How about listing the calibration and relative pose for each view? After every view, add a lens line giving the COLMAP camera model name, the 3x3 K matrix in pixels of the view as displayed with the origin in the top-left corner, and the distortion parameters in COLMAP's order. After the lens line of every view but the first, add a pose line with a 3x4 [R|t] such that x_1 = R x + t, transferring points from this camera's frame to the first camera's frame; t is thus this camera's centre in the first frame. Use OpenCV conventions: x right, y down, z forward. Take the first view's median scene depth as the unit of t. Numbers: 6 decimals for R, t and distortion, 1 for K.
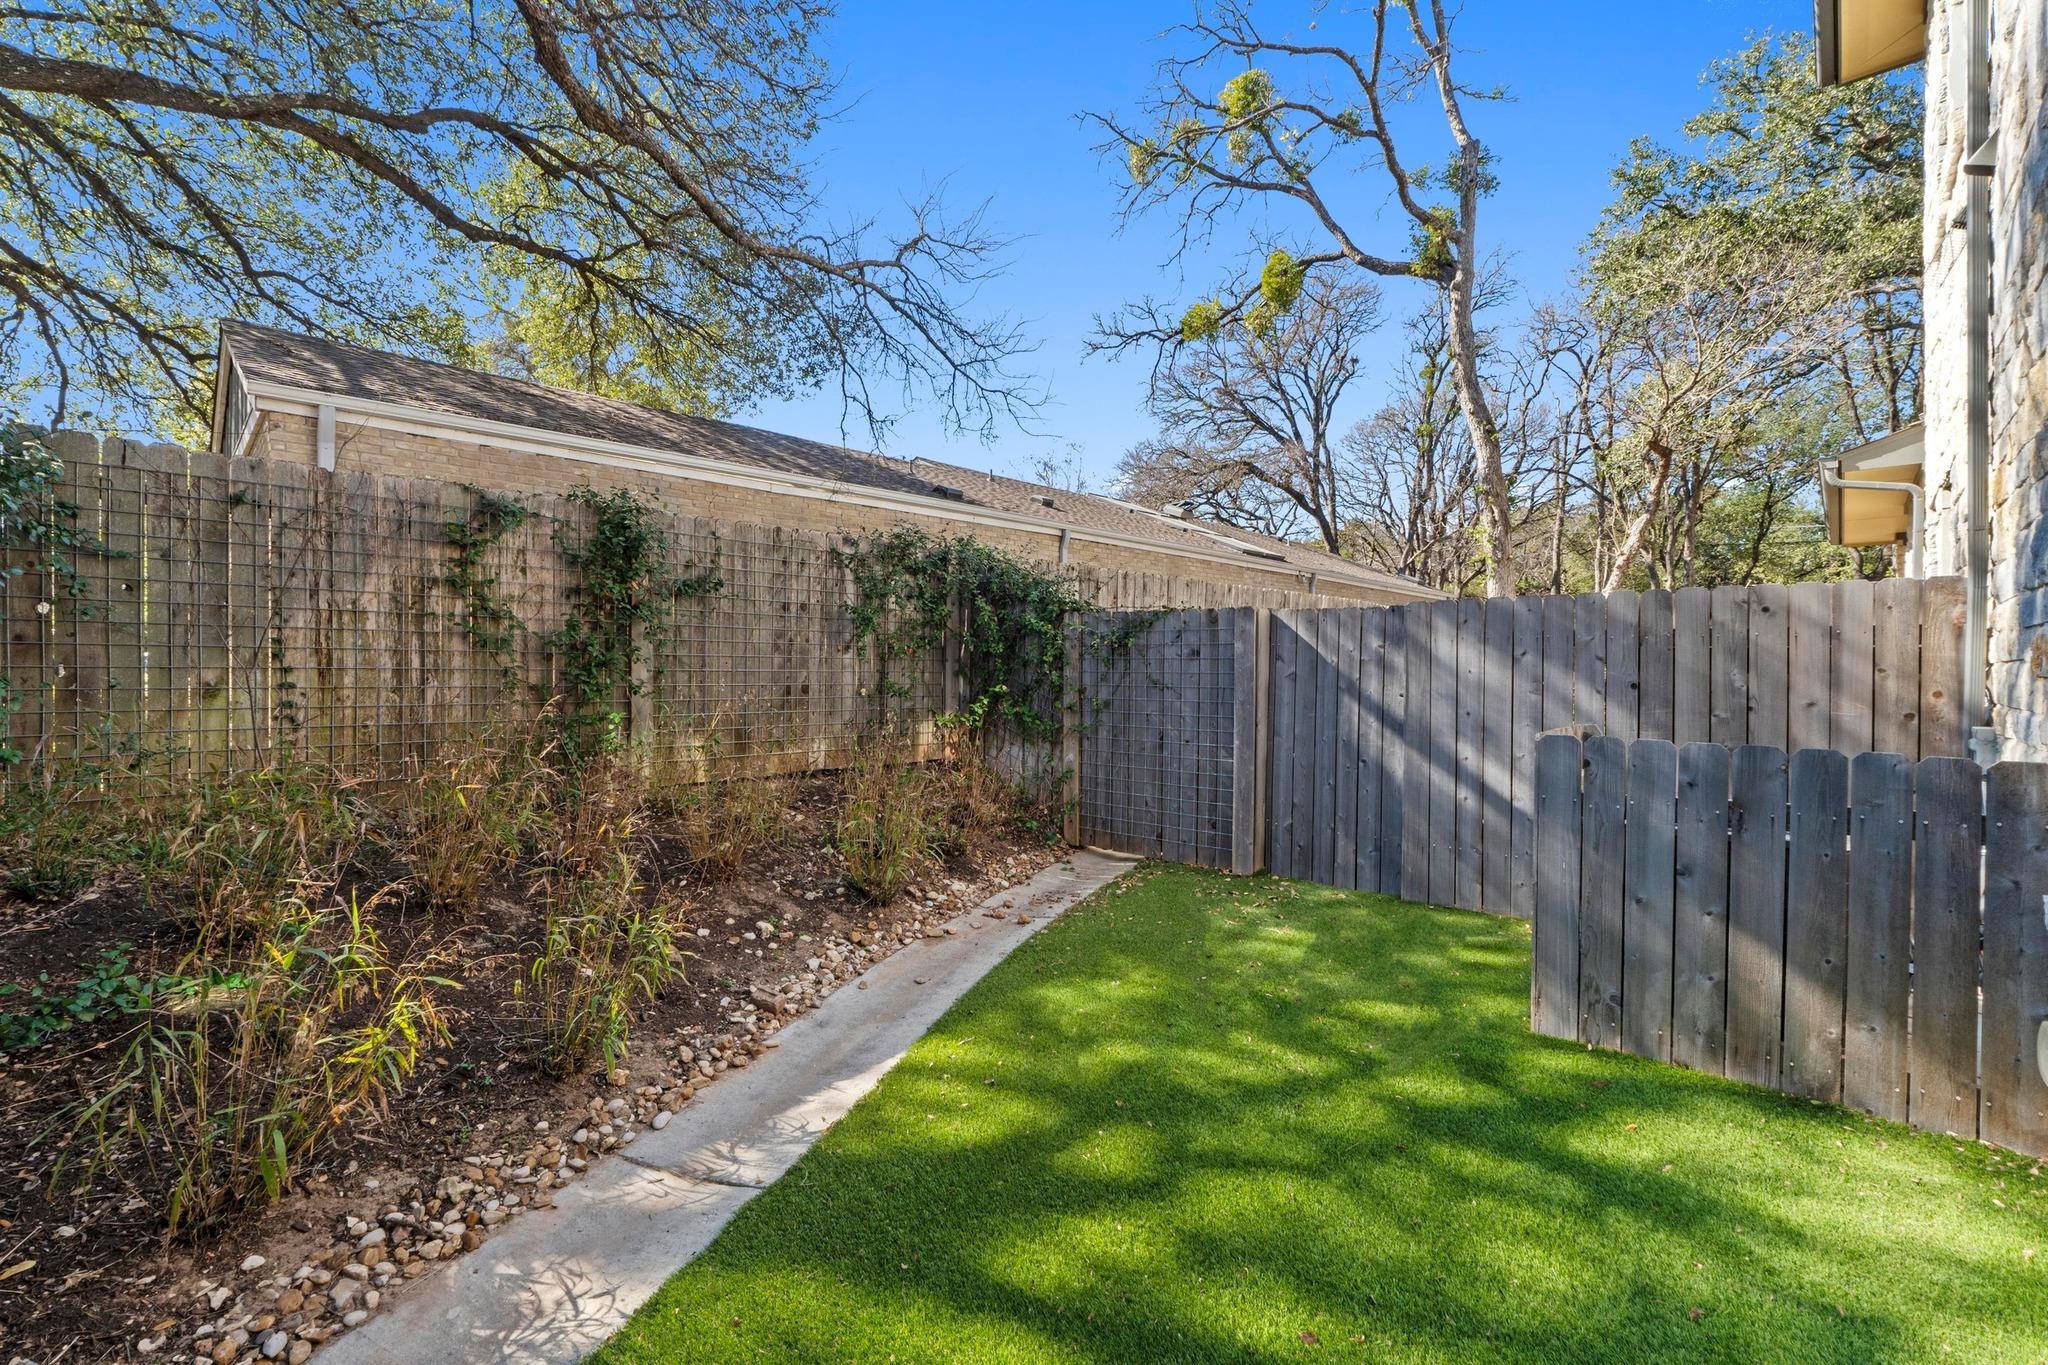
lens RADIAL K [[877.2, 0, 1018.5], [0, 877.2, 672.2], [0, 0, 1]] dist [-0.007430, -0.000101]
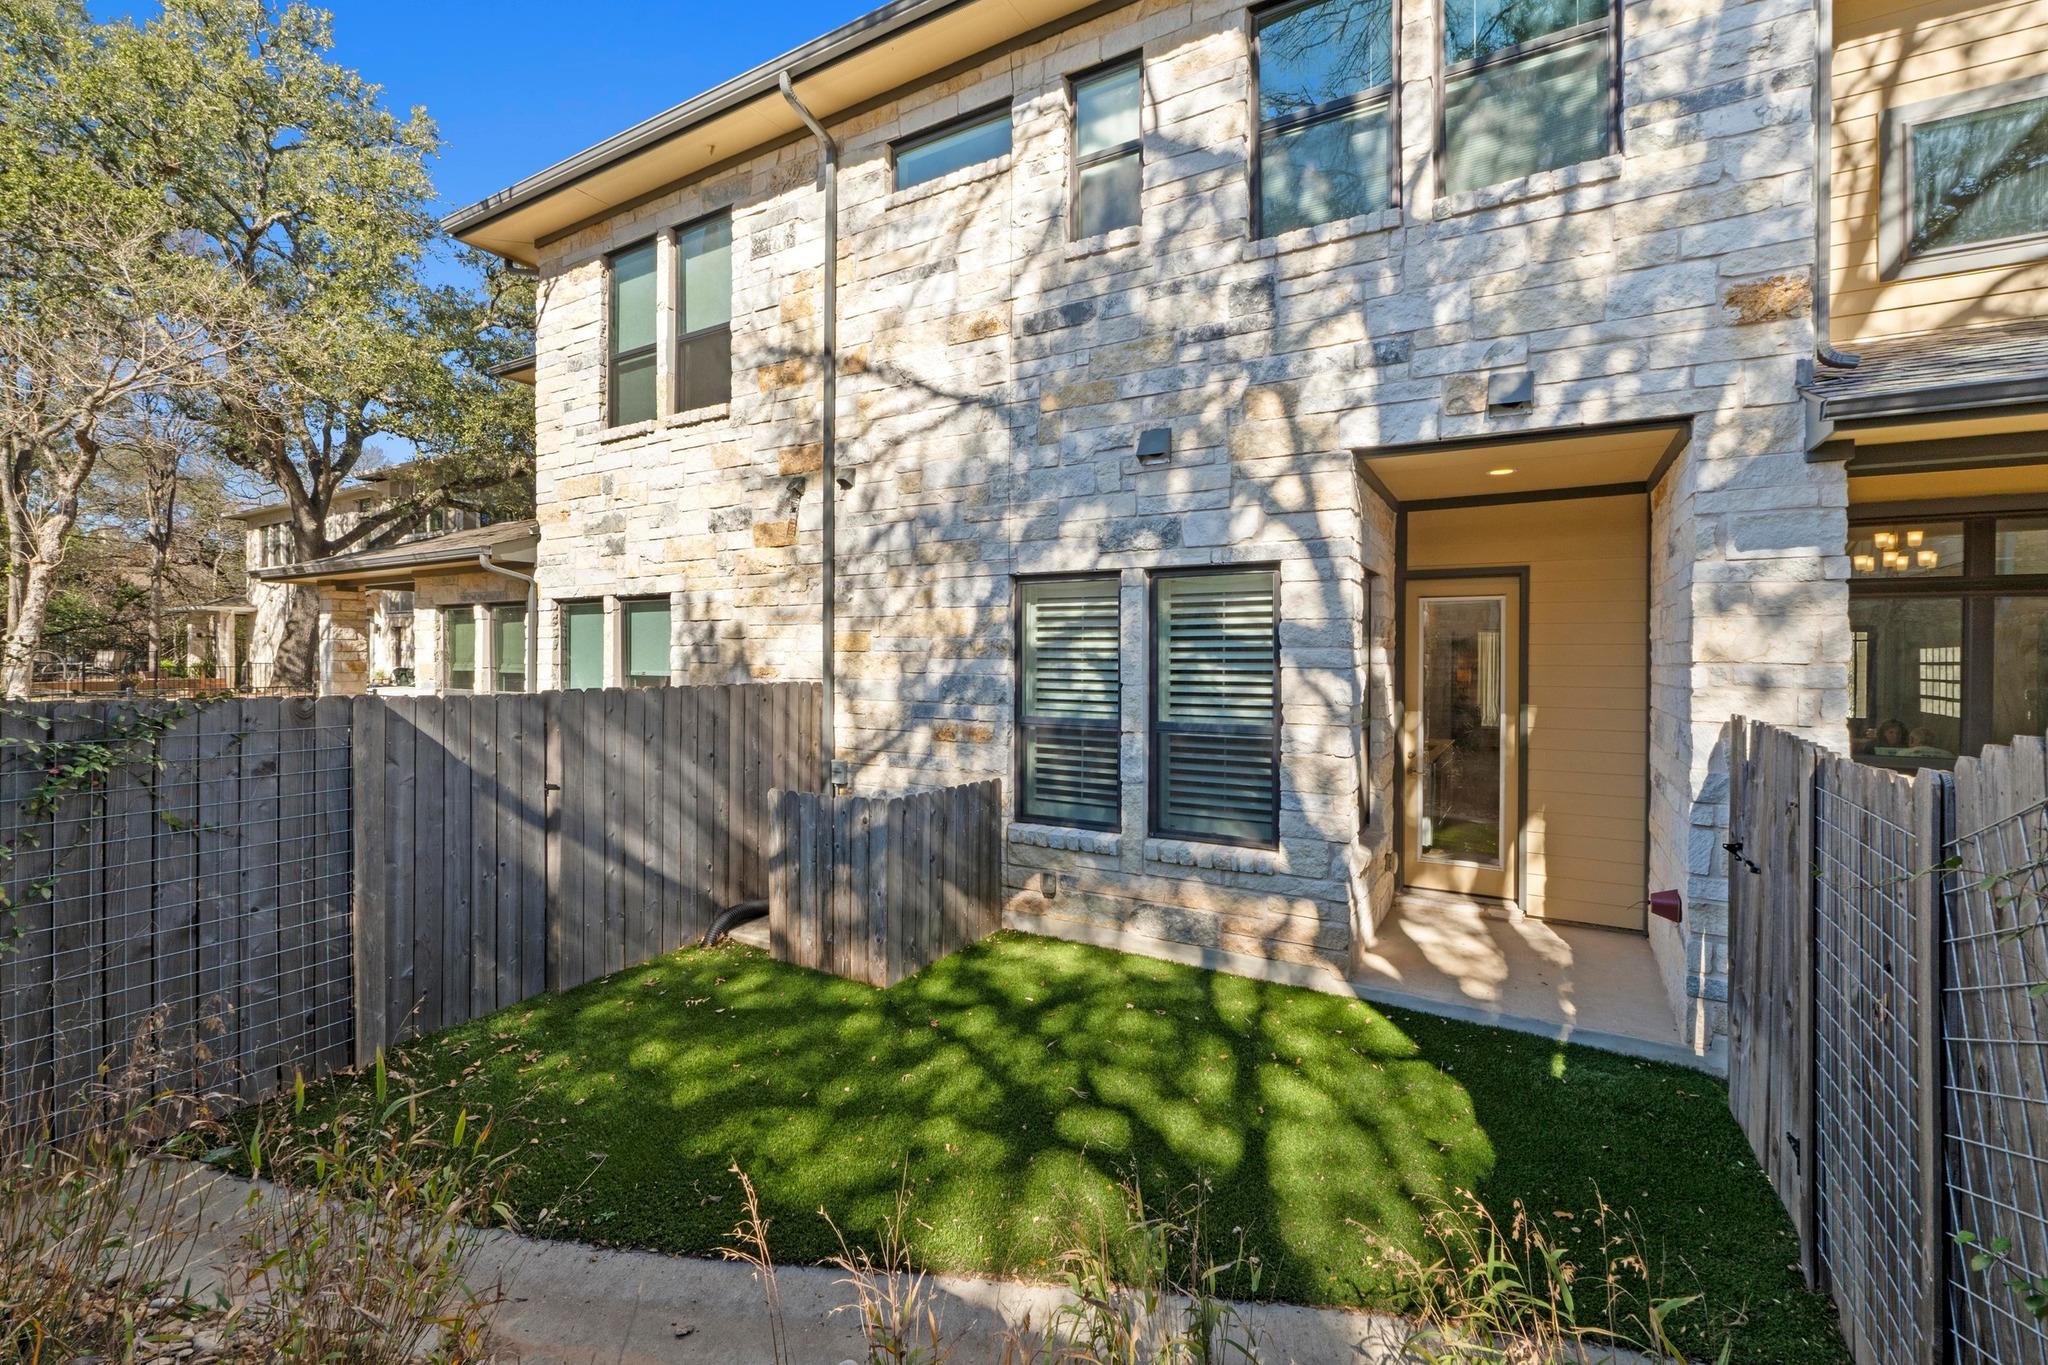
lens RADIAL K [[877.8, 0, 1022.2], [0, 877.8, 629.1], [0, 0, 1]] dist [-0.011297, -0.000110]
pose [[-0.239908, 0.023462, 0.970512, -1.131803], [-0.003300, 0.999682, -0.024983, -0.222367], [-0.970790, -0.009197, -0.239755, 1.265222]]
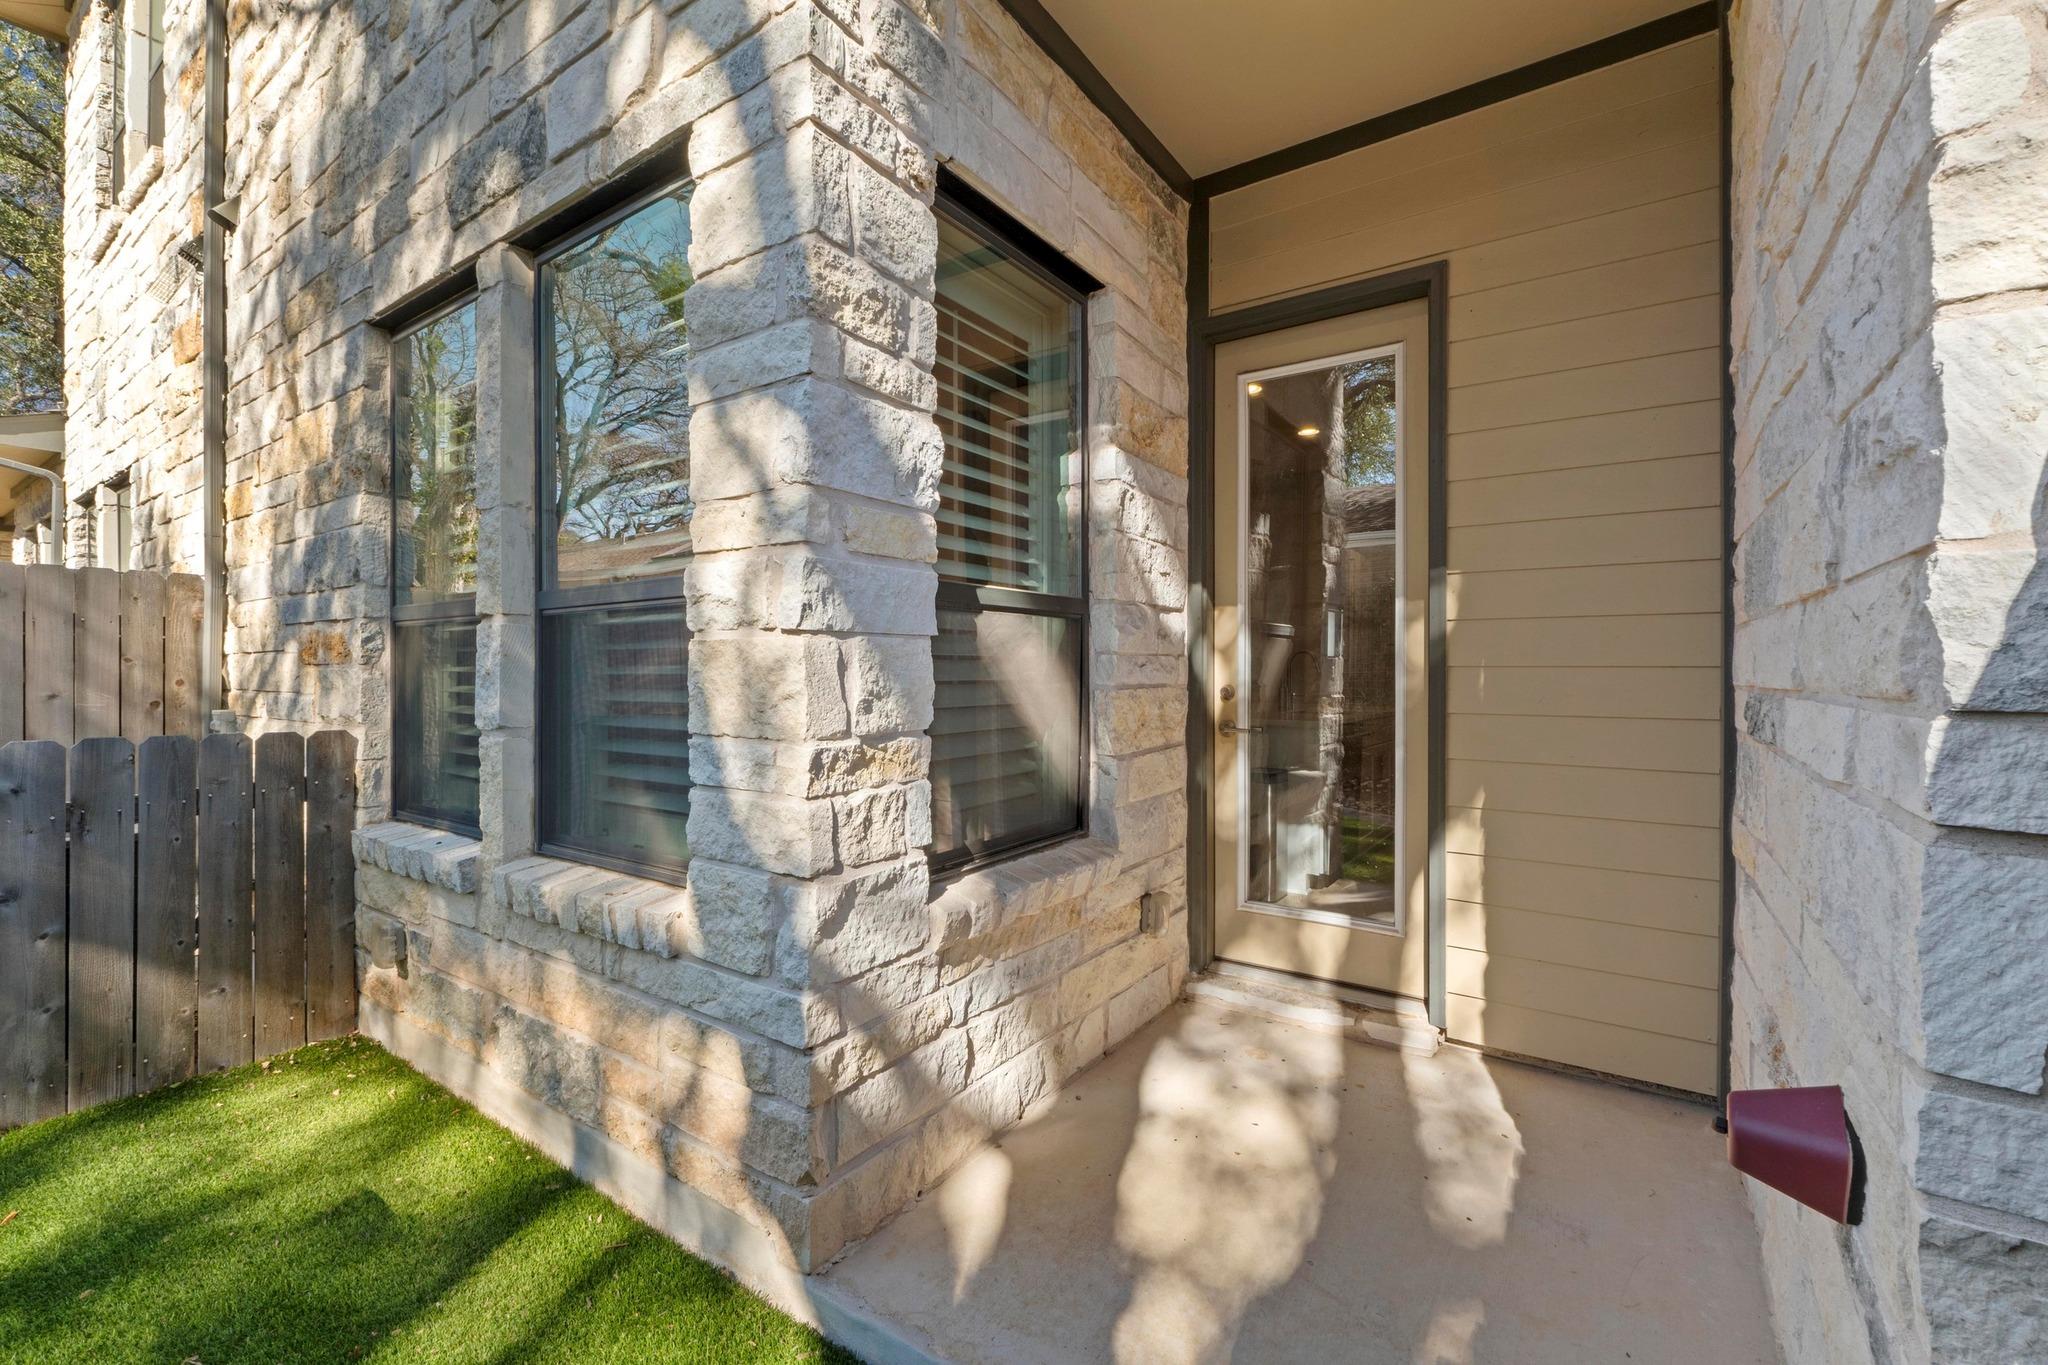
lens RADIAL K [[867.7, 0, 1020.0], [0, 867.7, 647.7], [0, 0, 1]] dist [-0.008619, -0.000096]
pose [[-0.165632, 0.020389, 0.985977, -0.212855], [0.002406, 0.999792, -0.020270, 0.007922], [-0.986185, -0.000985, -0.165647, 0.176095]]
